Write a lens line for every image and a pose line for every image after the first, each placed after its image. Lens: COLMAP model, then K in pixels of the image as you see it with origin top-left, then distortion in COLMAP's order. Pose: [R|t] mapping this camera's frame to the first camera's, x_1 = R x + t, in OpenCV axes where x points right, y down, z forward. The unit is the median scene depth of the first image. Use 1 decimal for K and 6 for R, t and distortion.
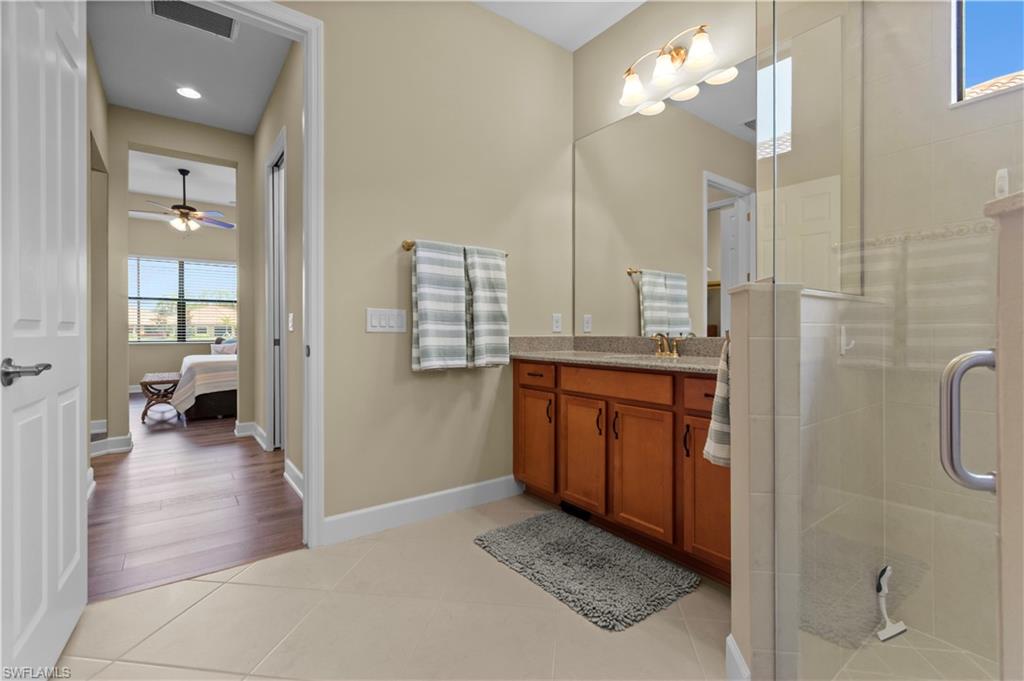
lens RADIAL K [[456.6, 0, 516.5], [0, 456.6, 330.0], [0, 0, 1]] dist [0.005295, -0.003011]
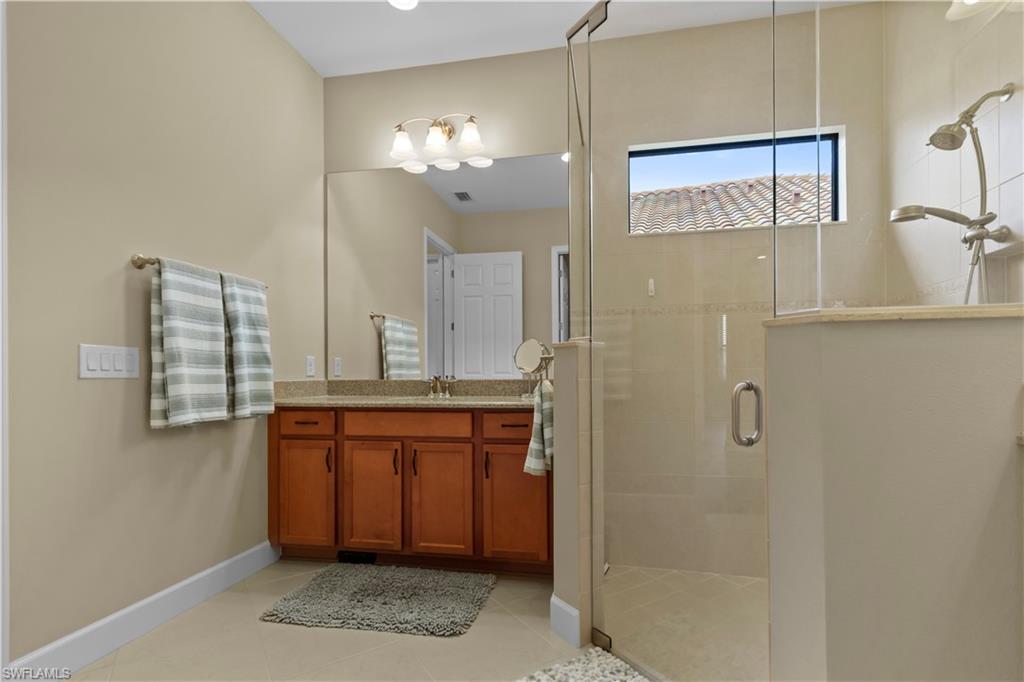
lens RADIAL K [[456.6, 0, 546.1], [0, 456.6, 370.5], [0, 0, 1]] dist [0.005295, -0.003011]
pose [[0.738116, 0.000614, 0.674674, -0.246291], [0.002744, 0.999989, -0.003912, -0.002229], [-0.674669, 0.004739, 0.738106, 0.000144]]
